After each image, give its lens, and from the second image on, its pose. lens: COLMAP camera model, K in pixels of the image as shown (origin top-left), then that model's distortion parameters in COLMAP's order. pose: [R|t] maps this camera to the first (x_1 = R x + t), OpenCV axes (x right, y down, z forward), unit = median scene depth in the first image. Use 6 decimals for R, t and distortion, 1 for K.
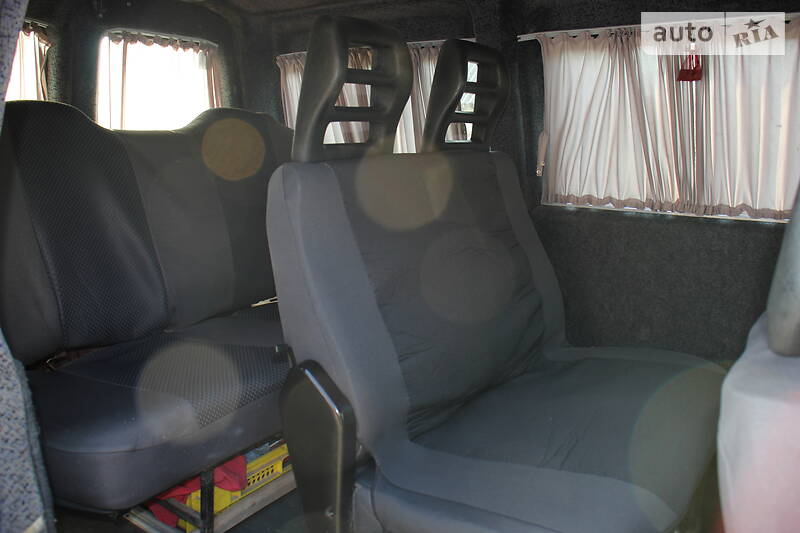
lens RADIAL K [[661.5, 0, 400.0], [0, 661.5, 266.5], [0, 0, 1]] dist [-0.069645, 0.001119]
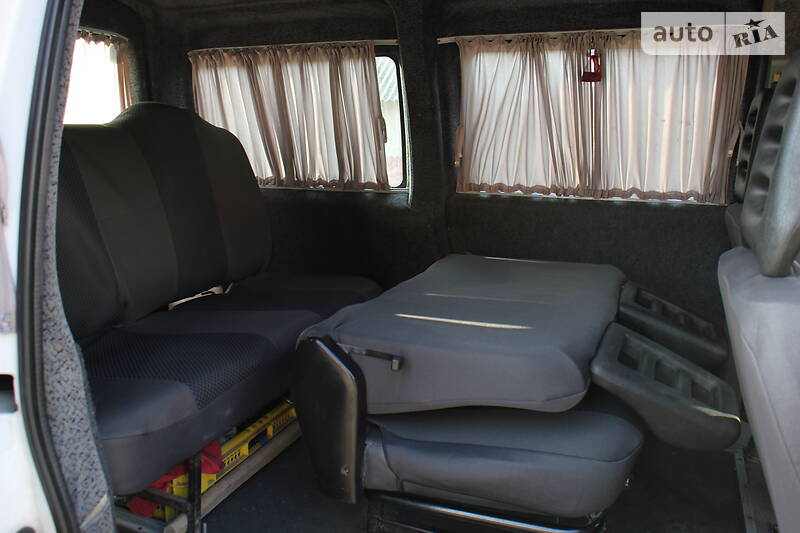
lens RADIAL K [[661.5, 0, 400.0], [0, 661.5, 266.5], [0, 0, 1]] dist [-0.069645, 0.001119]
pose [[0.973110, -0.043613, 0.226172, -0.152183], [0.043387, 0.999040, 0.005975, 0.020092], [-0.226216, 0.003998, 0.974069, -0.055442]]
